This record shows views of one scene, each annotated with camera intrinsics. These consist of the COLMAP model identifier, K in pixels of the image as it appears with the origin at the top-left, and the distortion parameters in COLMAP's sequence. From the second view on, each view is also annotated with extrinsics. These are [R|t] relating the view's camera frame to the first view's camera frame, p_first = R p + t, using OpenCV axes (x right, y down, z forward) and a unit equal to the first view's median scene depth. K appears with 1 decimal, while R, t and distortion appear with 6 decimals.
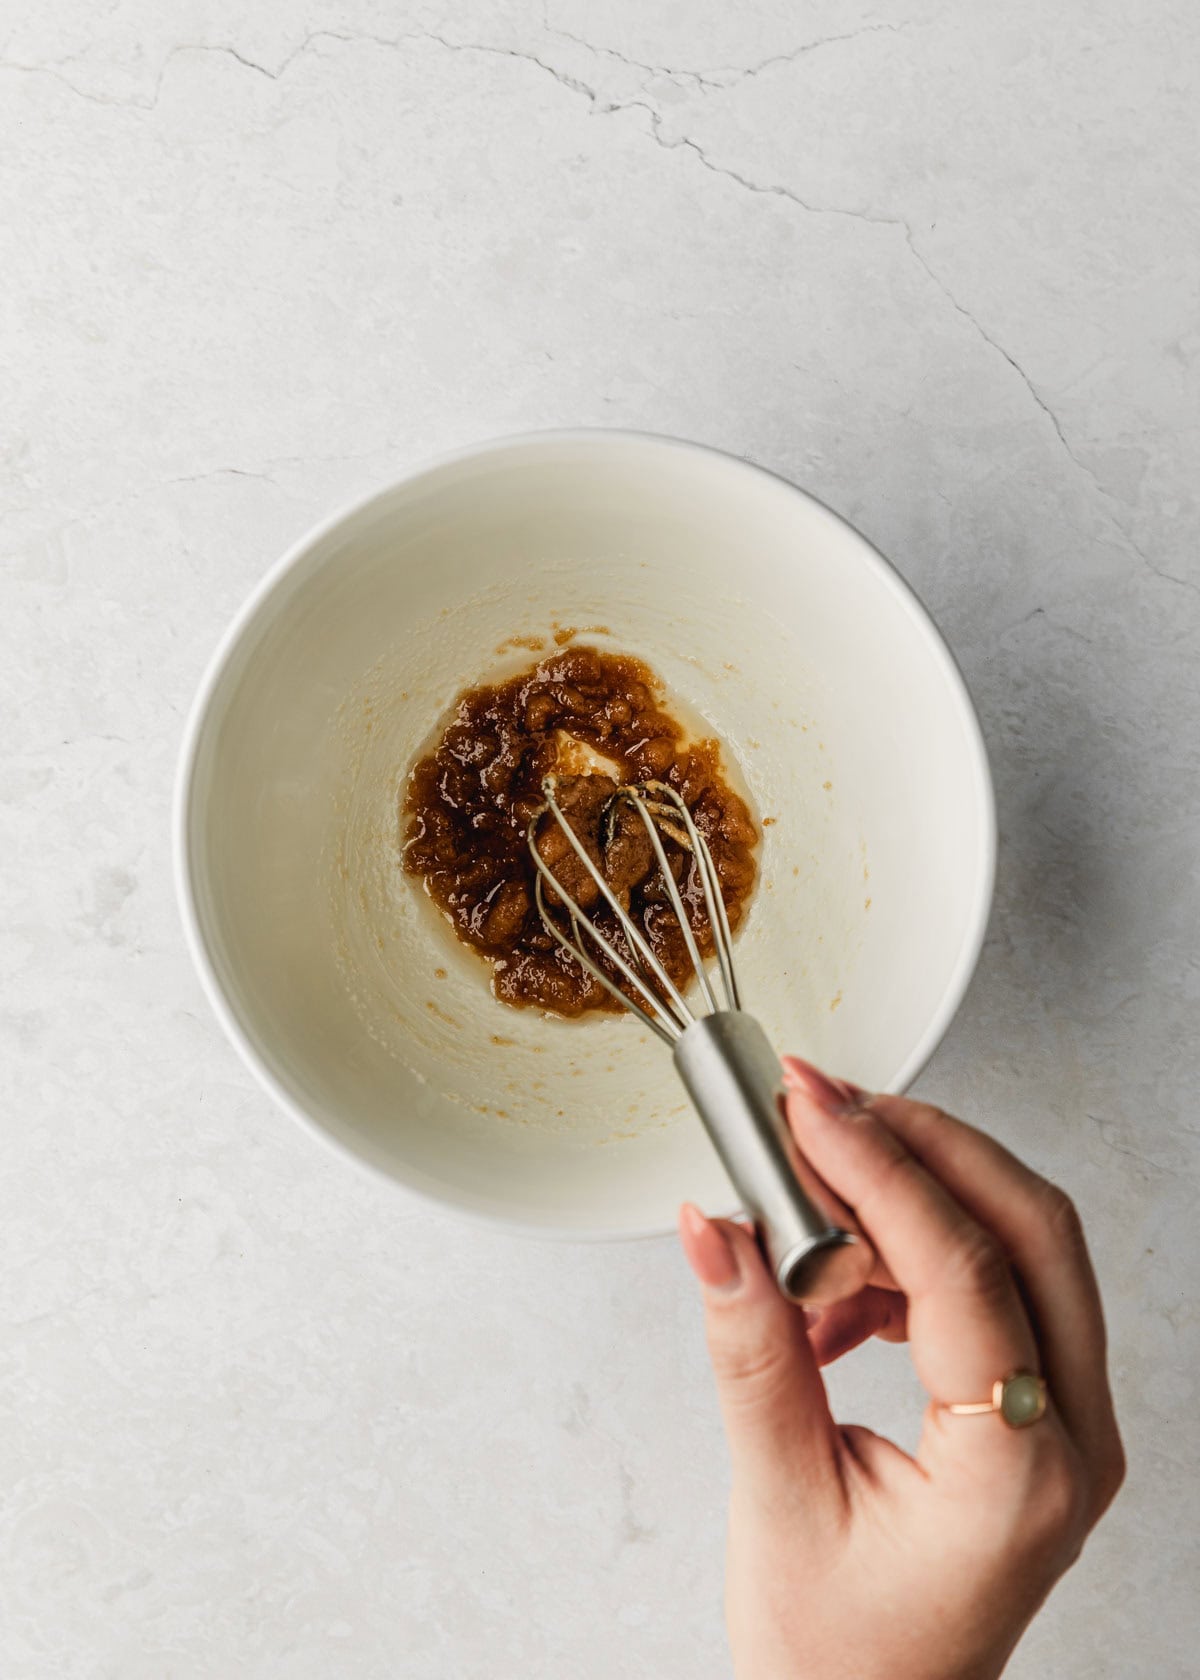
lens RADIAL K [[10393.3, 0, 600.0], [0, 10393.3, 840.0], [0, 0, 1]] dist [-0.558246, 11.159293]
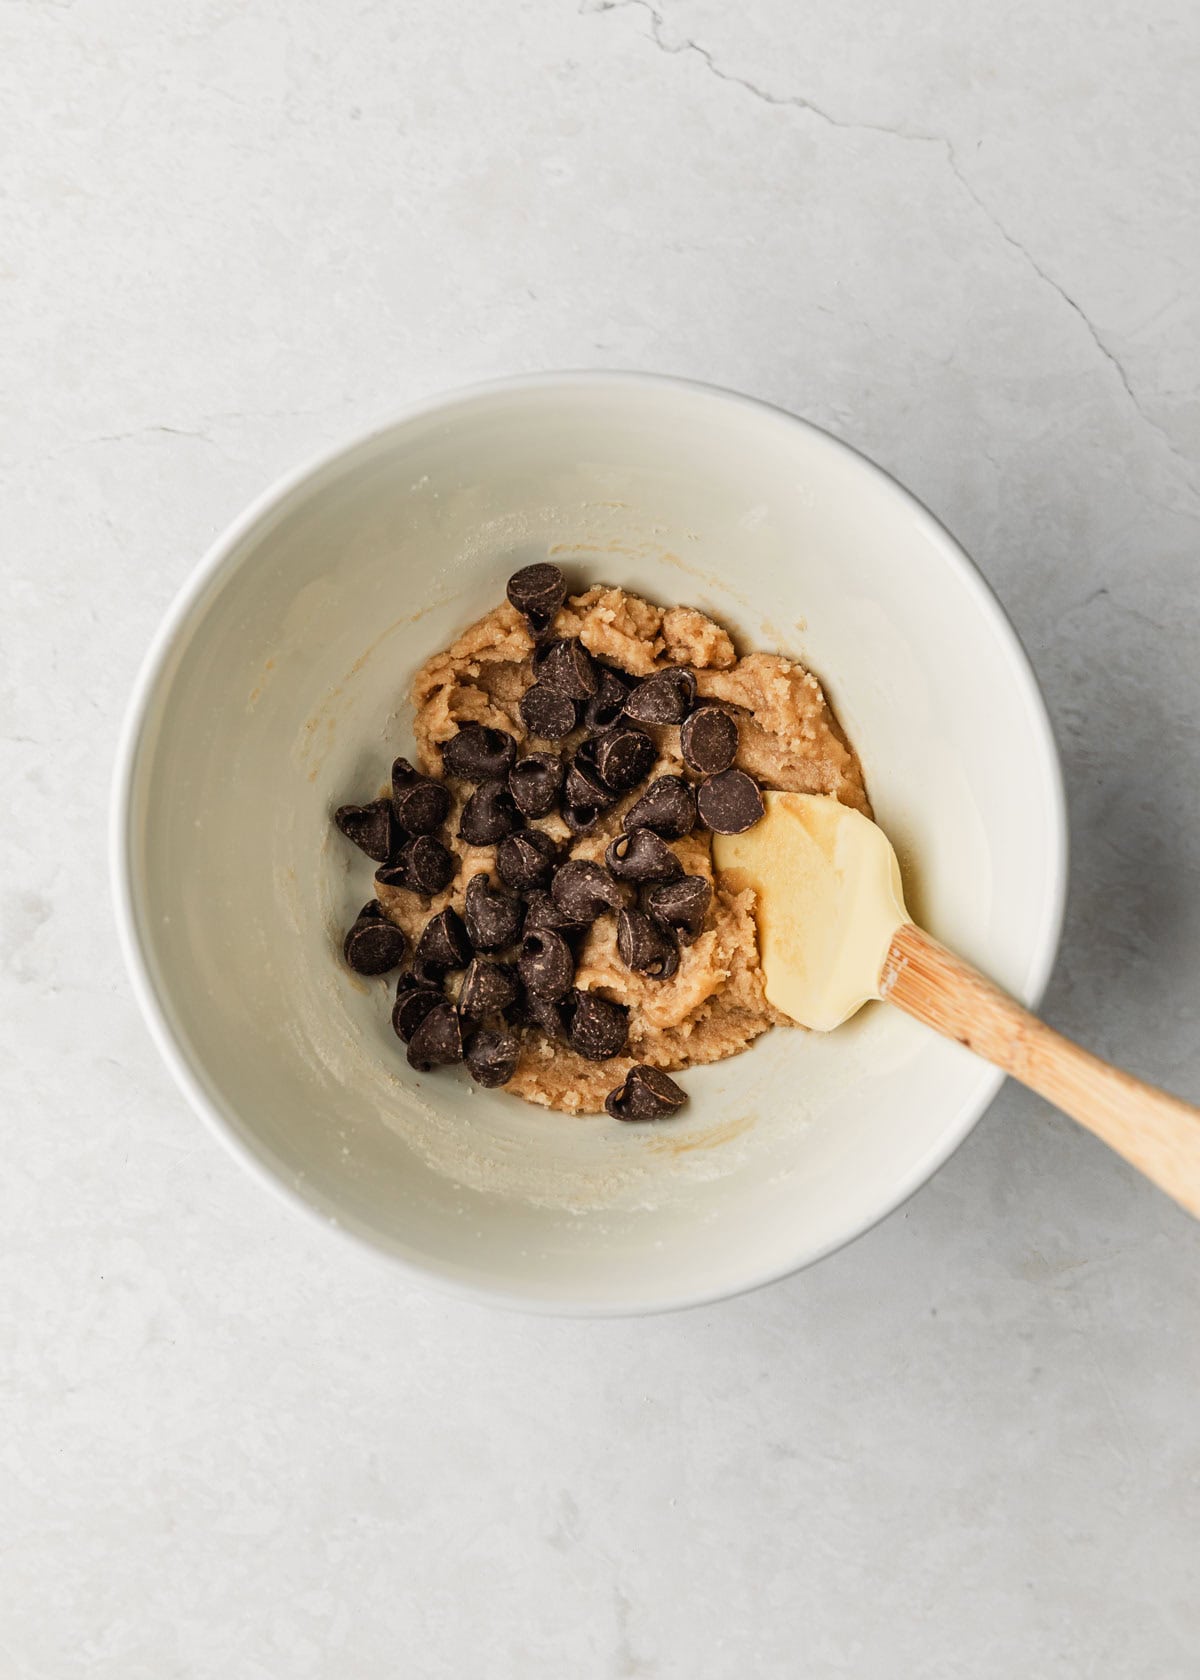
lens RADIAL K [[10393.3, 0, 600.0], [0, 10393.3, 840.0], [0, 0, 1]] dist [-0.558246, 11.159293]
pose [[0.999998, -0.000020, 0.001910, -0.000921], [0.000022, 0.999999, -0.001001, -0.000682], [-0.001910, 0.001001, 0.999998, 0.141754]]
